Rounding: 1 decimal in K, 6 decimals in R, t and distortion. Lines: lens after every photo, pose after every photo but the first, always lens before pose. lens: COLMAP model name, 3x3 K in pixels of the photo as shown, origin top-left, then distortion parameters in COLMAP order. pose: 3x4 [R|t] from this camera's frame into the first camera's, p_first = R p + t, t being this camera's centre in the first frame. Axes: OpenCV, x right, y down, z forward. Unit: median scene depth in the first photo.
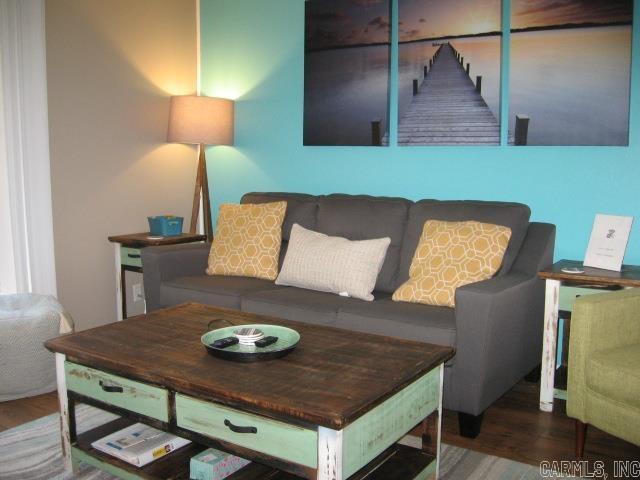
lens RADIAL K [[670.3, 0, 320.0], [0, 670.3, 240.0], [0, 0, 1]] dist [-0.136496, 0.078062]
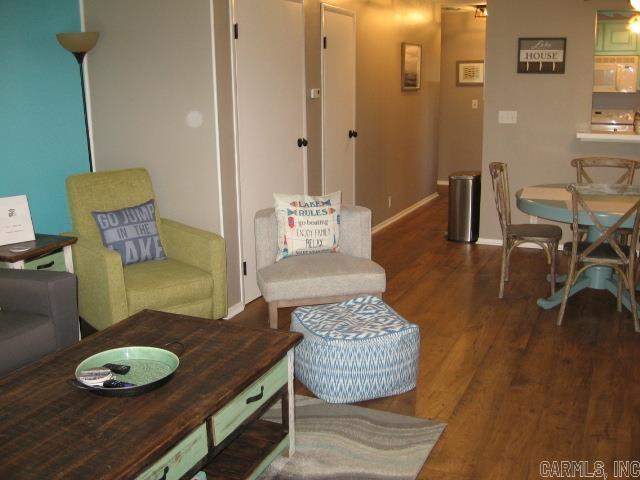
lens RADIAL K [[670.3, 0, 320.0], [0, 670.3, 240.0], [0, 0, 1]] dist [-0.136496, 0.078062]
pose [[-0.170353, -0.219270, 0.960677, -0.653558], [0.143514, 0.959011, 0.244338, -0.141233], [-0.974876, 0.179494, -0.131902, 0.522428]]
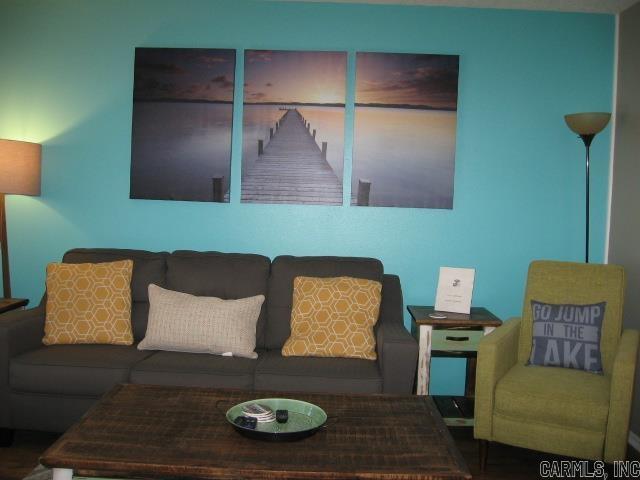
lens RADIAL K [[670.3, 0, 320.0], [0, 670.3, 240.0], [0, 0, 1]] dist [-0.136496, 0.078062]
pose [[0.838406, -0.015838, 0.544817, -0.371063], [0.038747, 0.998781, -0.030593, -0.051431], [-0.543668, 0.046759, 0.837997, 0.079316]]
